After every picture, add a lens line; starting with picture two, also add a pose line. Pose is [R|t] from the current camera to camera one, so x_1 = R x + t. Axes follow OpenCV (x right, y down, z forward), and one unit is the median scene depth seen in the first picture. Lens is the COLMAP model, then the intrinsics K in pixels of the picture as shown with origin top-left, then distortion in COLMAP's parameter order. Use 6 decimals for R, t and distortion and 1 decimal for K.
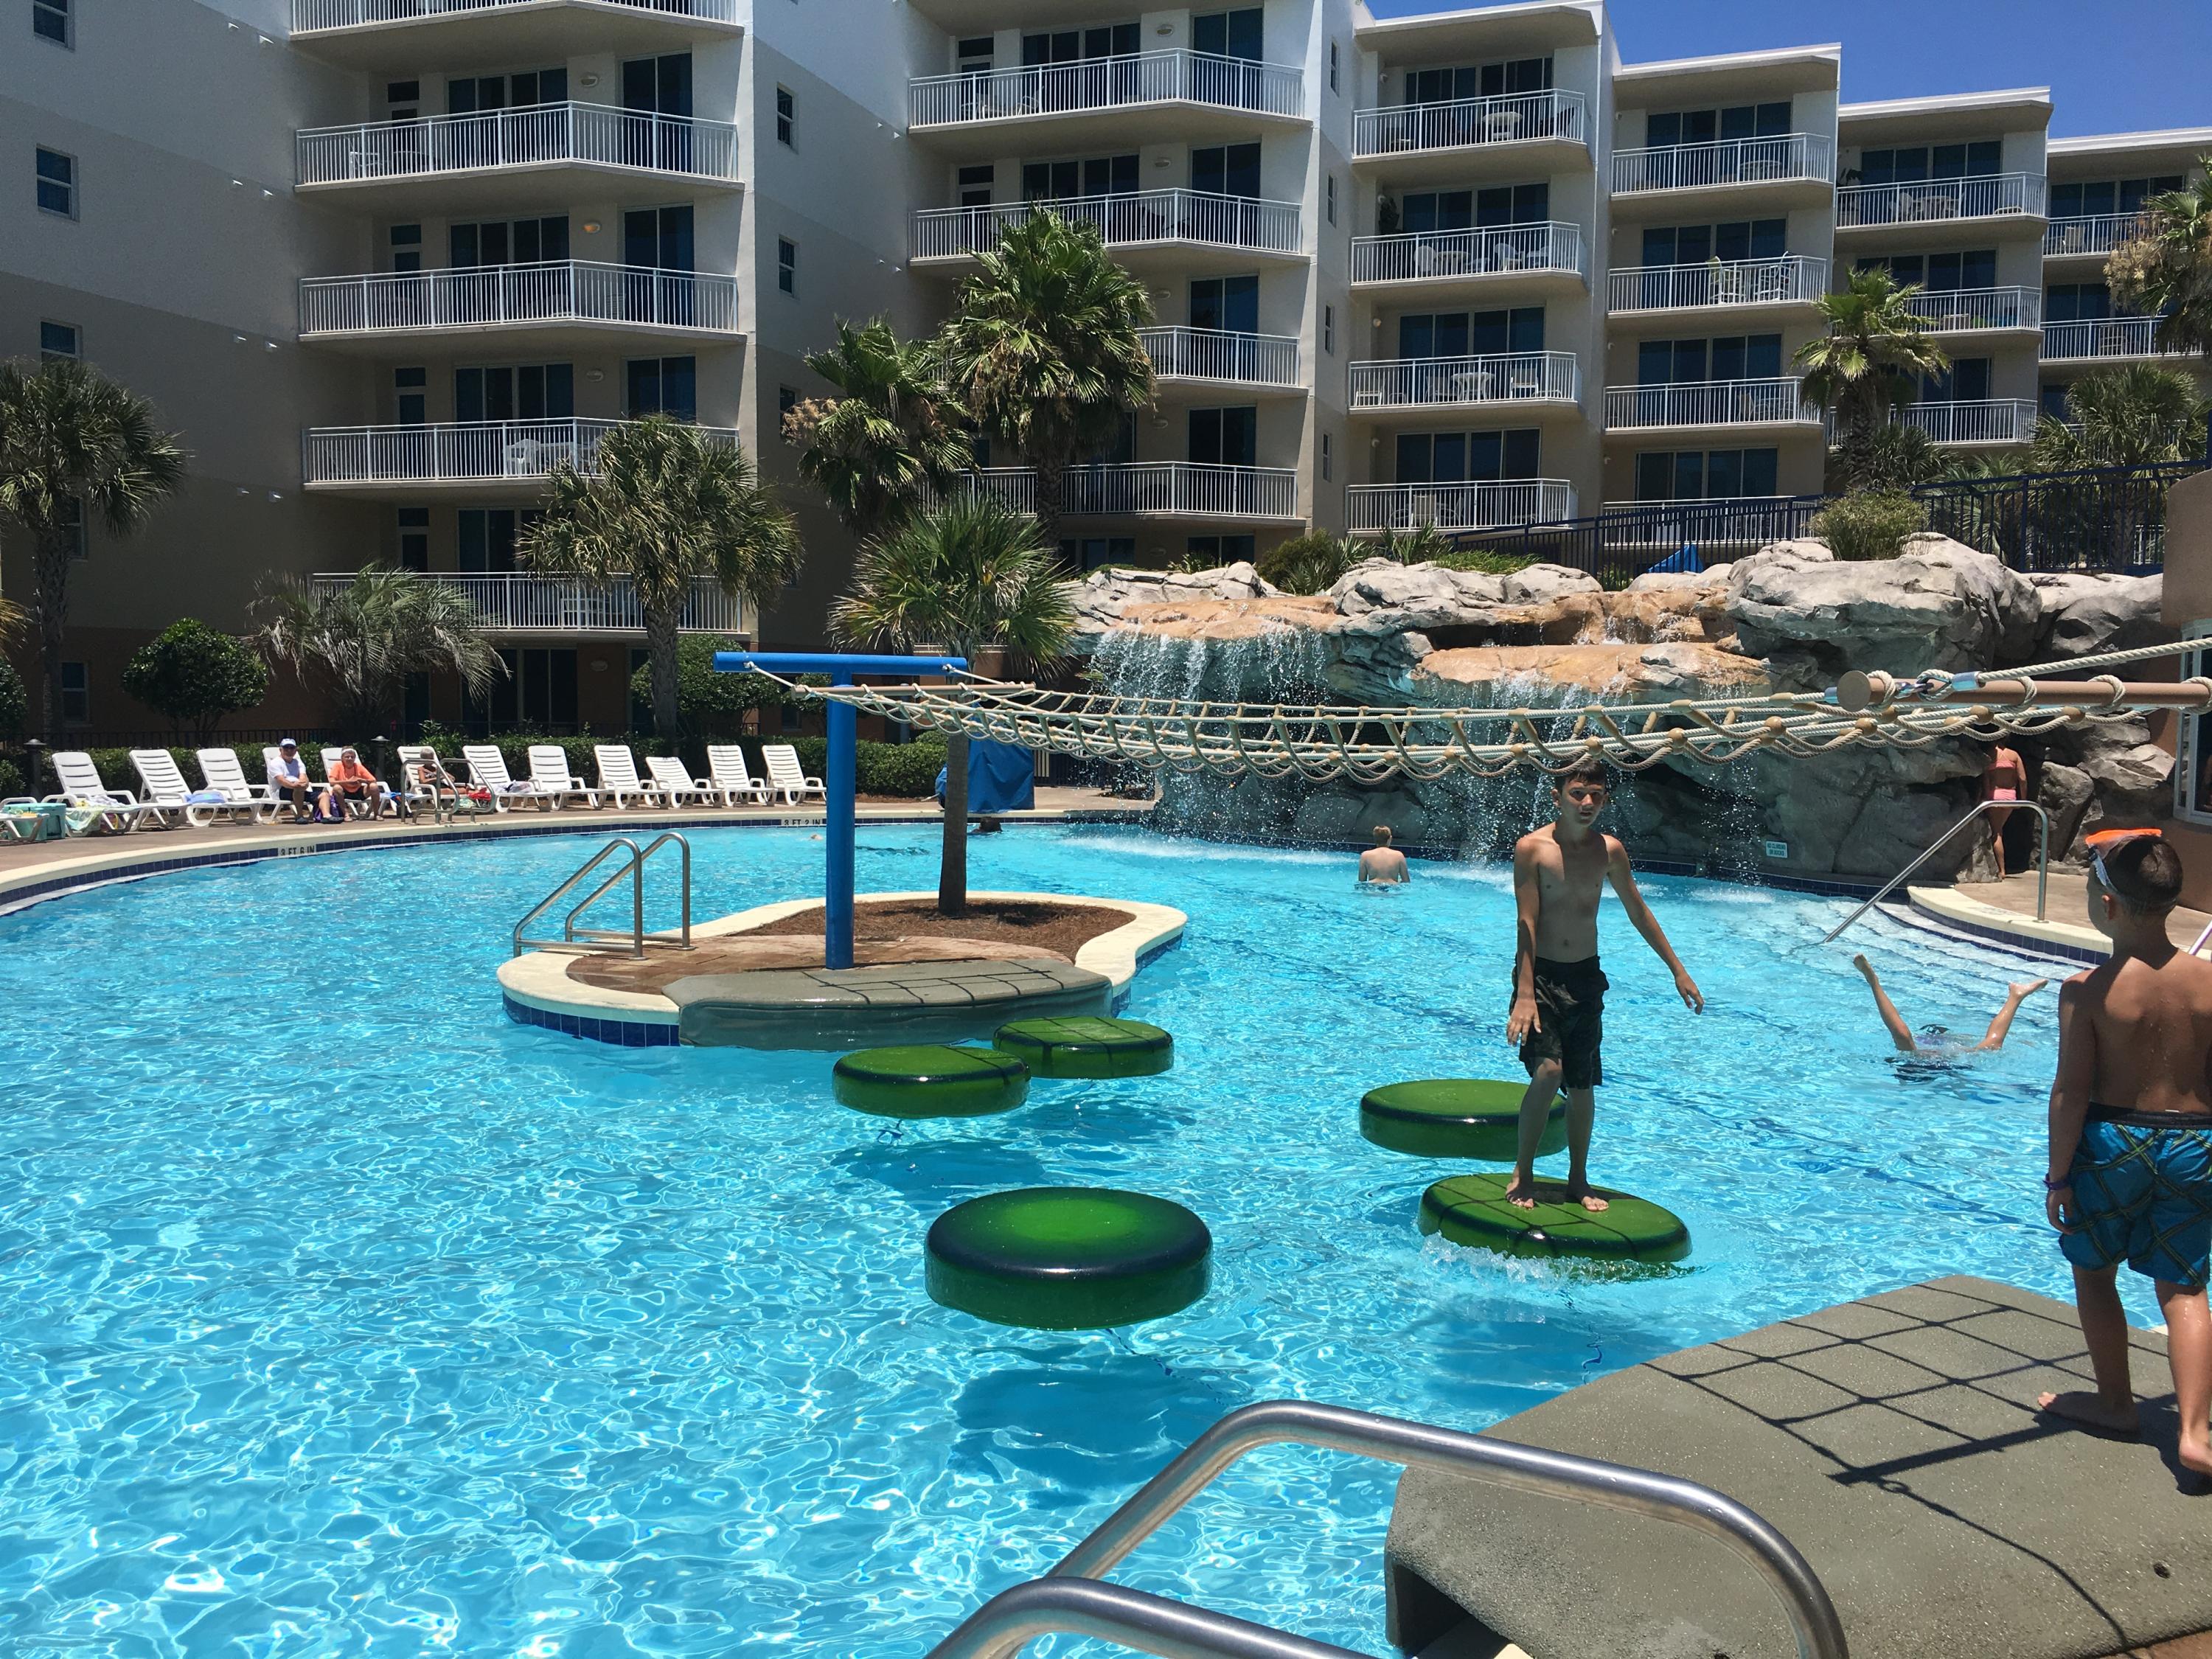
lens RADIAL K [[1870.7, 0, 1107.0], [0, 1870.7, 839.9], [0, 0, 1]] dist [0.043166, -0.050985]
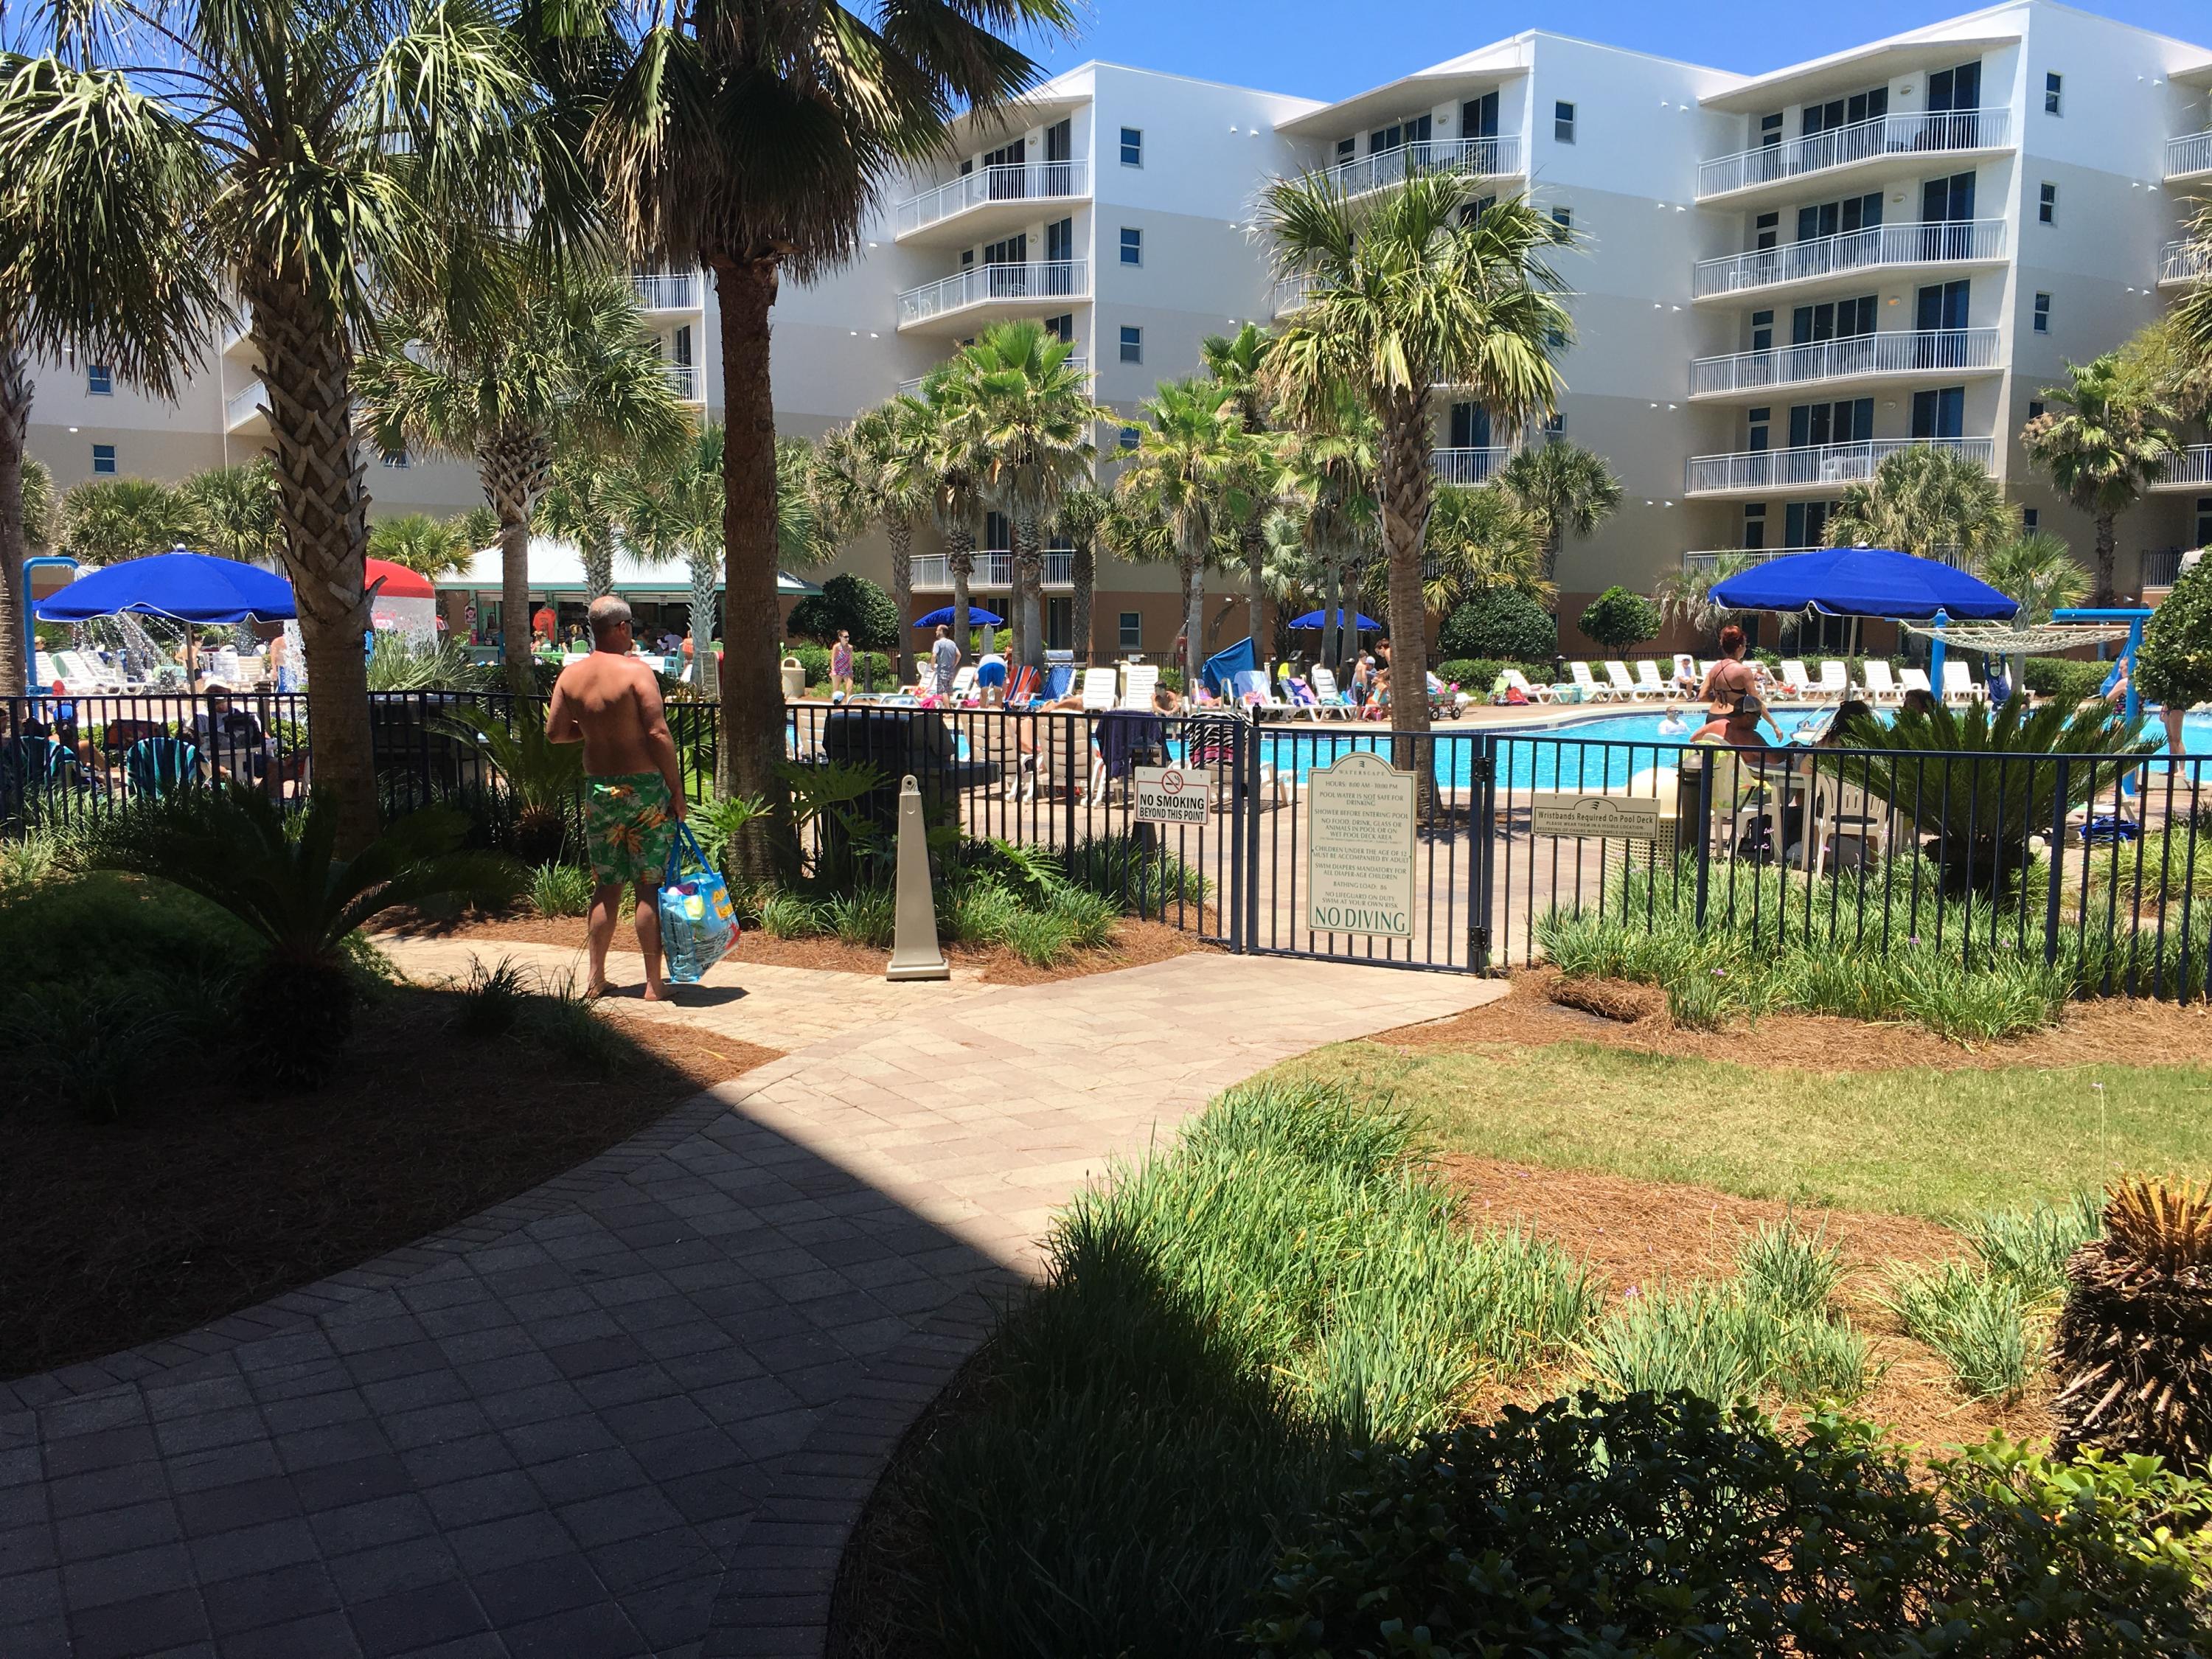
lens RADIAL K [[1870.7, 0, 1097.7], [0, 1870.7, 843.0], [0, 0, 1]] dist [0.043166, -0.050985]
pose [[0.780611, 0.061031, -0.622030, 0.179728], [-0.040036, 0.998060, 0.047682, 0.043204], [0.623733, -0.012317, 0.781540, -0.530604]]
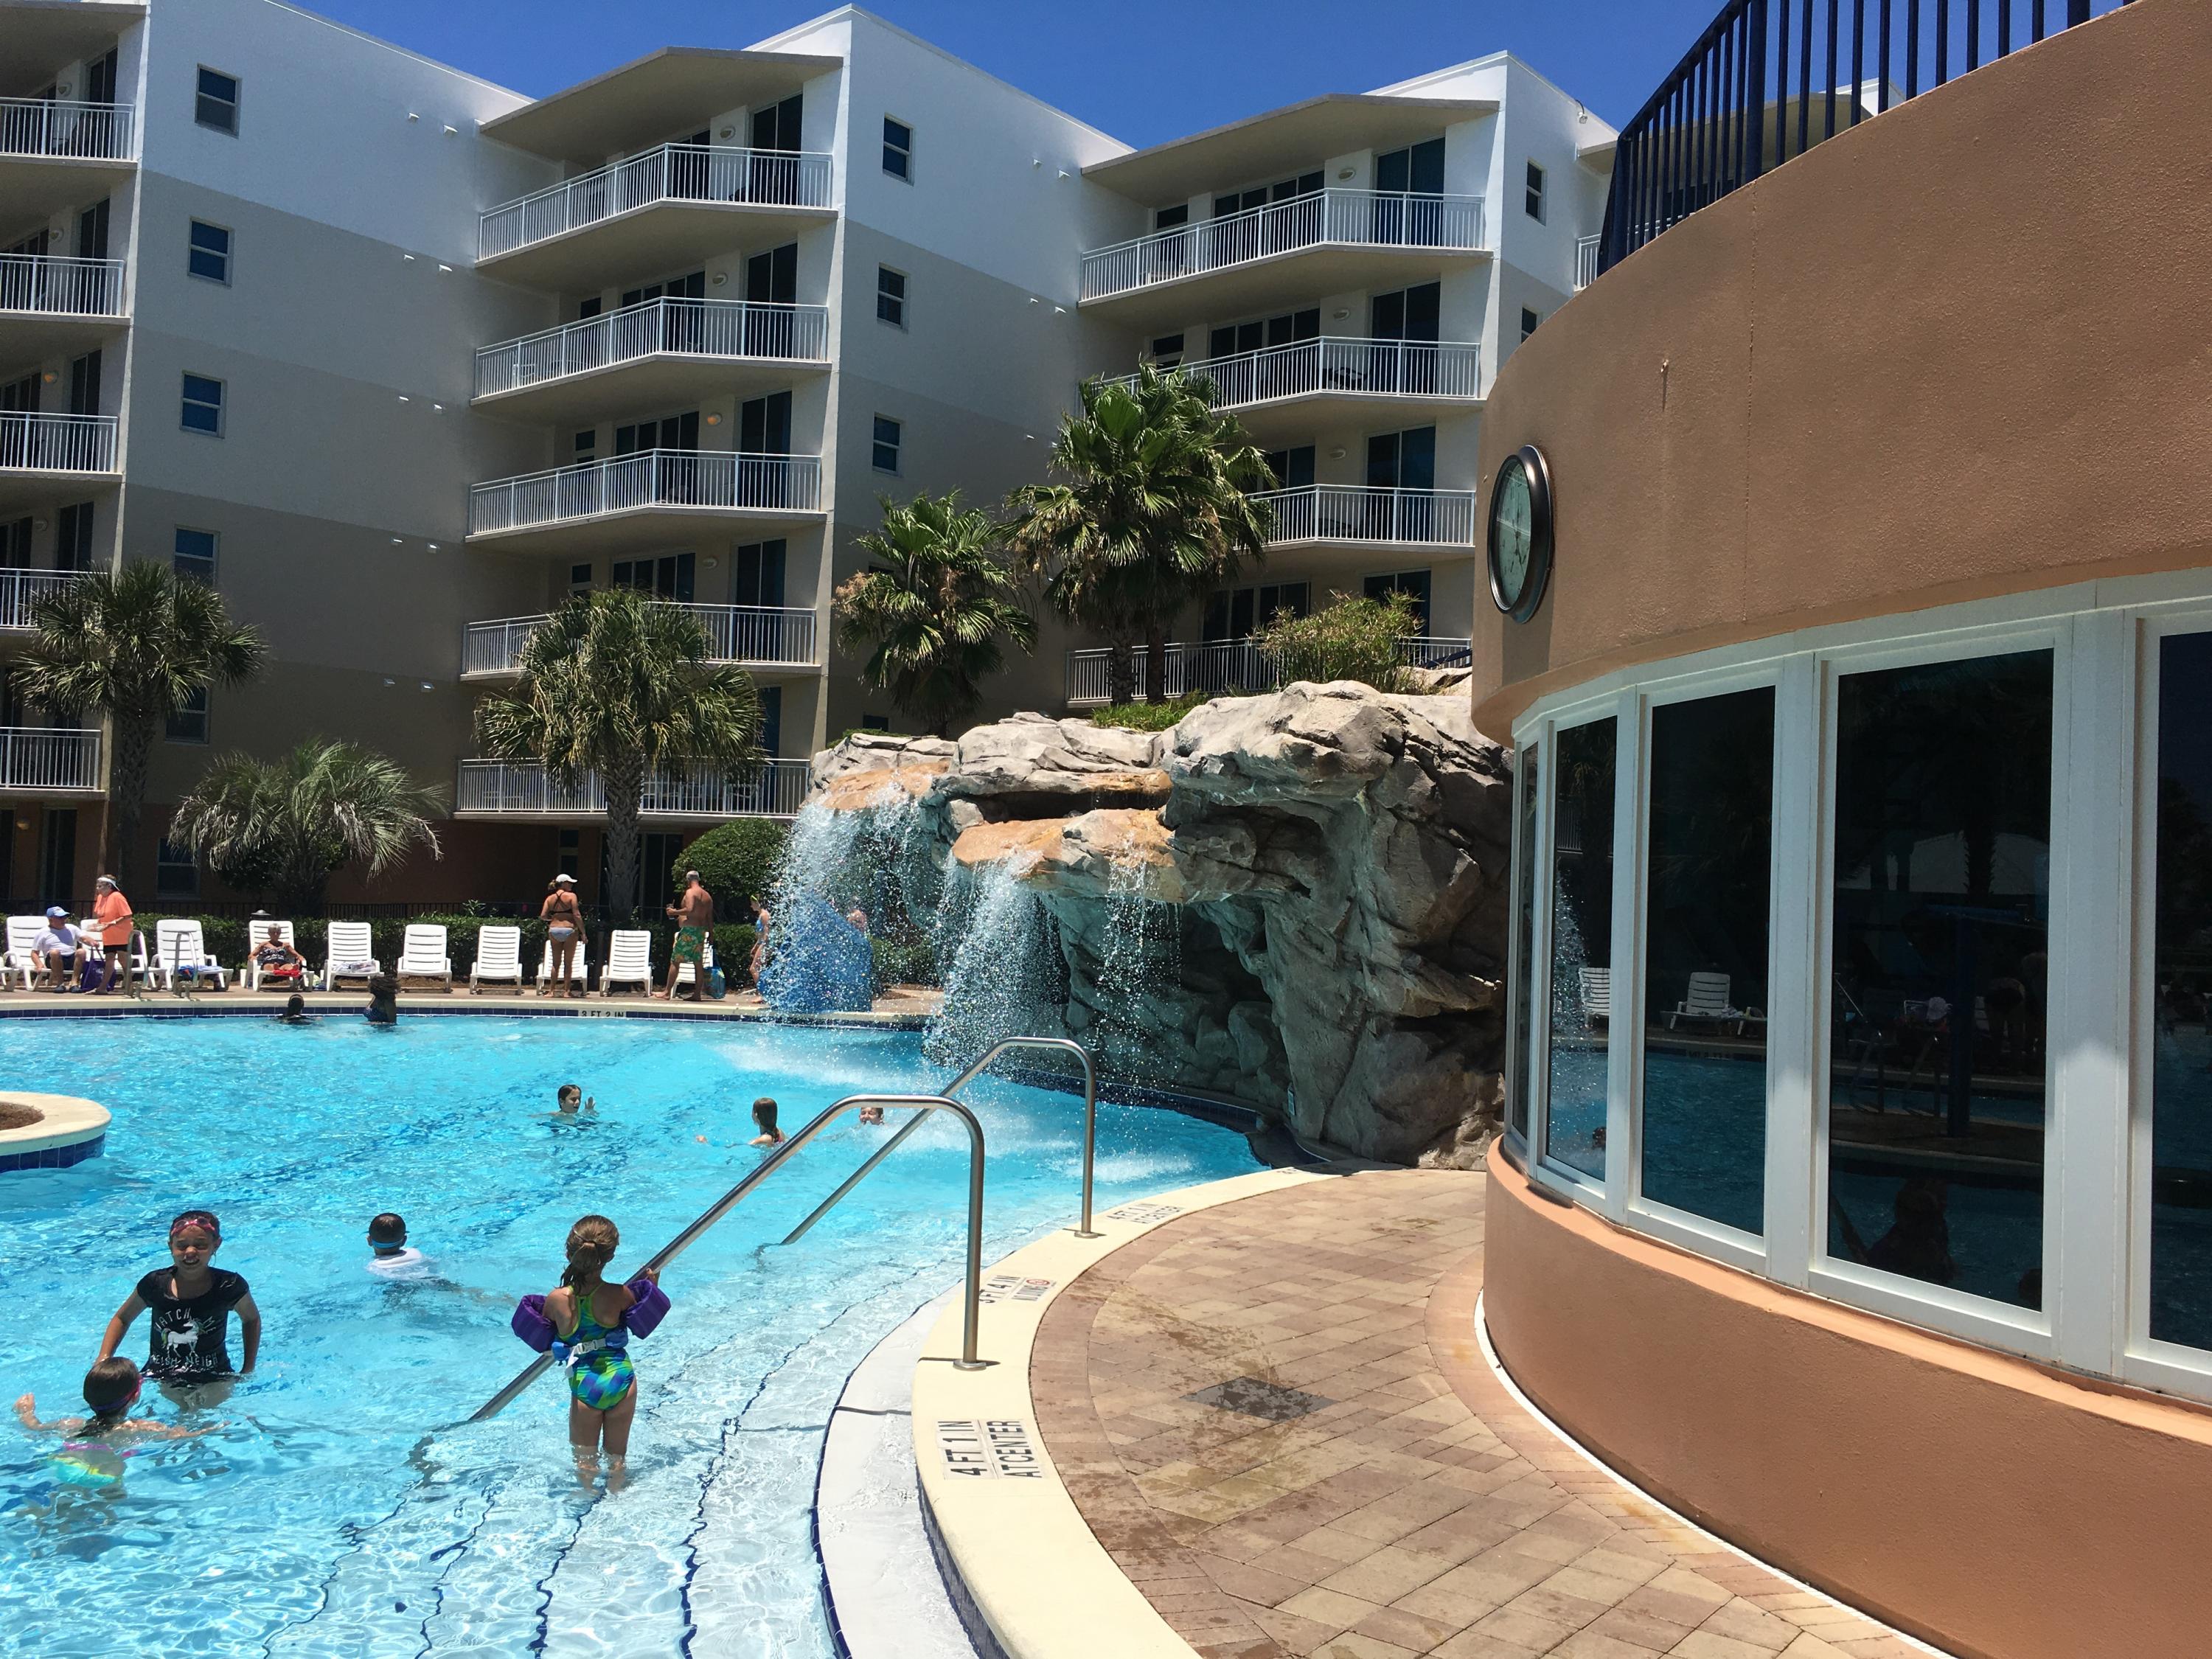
lens RADIAL K [[1870.7, 0, 1106.0], [0, 1870.7, 830.2], [0, 0, 1]] dist [0.043166, -0.050985]
pose [[0.939501, 0.008203, -0.342449, 0.284370], [-0.046992, 0.993348, -0.105127, -0.010388], [0.339308, 0.114859, 0.933637, 0.163809]]
